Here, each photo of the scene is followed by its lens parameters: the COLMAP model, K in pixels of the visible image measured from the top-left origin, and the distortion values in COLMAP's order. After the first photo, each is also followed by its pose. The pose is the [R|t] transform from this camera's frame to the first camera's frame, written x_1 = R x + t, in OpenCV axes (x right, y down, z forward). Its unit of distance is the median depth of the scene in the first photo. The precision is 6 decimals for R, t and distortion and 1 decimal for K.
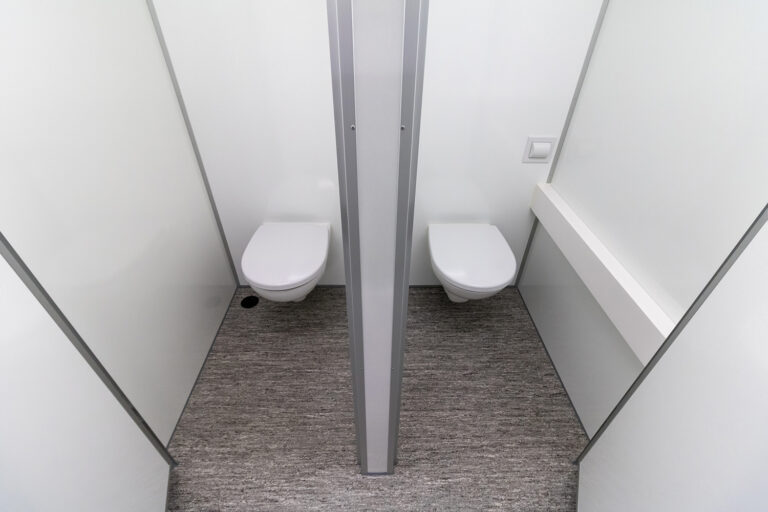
lens RADIAL K [[349.1, 0, 387.0], [0, 349.1, 250.4], [0, 0, 1]] dist [0.003986, 0.000775]
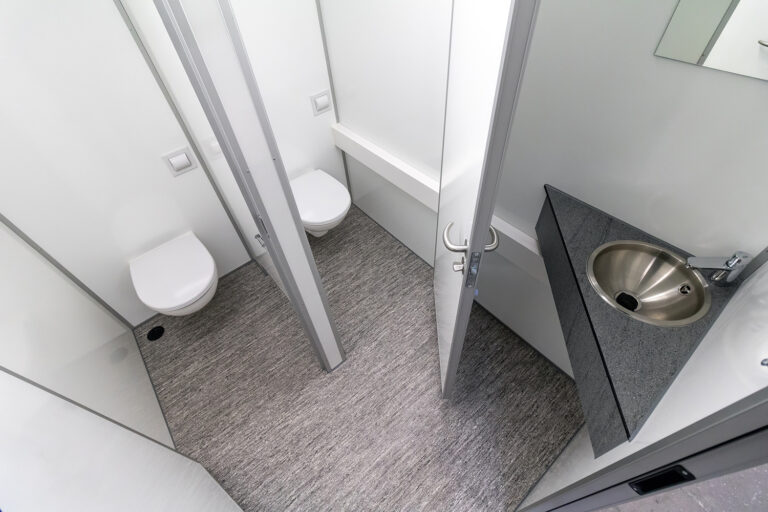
lens RADIAL K [[349.1, 0, 384.5], [0, 349.1, 260.1], [0, 0, 1]] dist [0.003986, 0.000775]
pose [[0.773614, -0.522027, 0.359177, -0.146094], [0.430311, 0.848890, 0.306949, -0.081380], [-0.465138, -0.082902, 0.881348, -0.284546]]
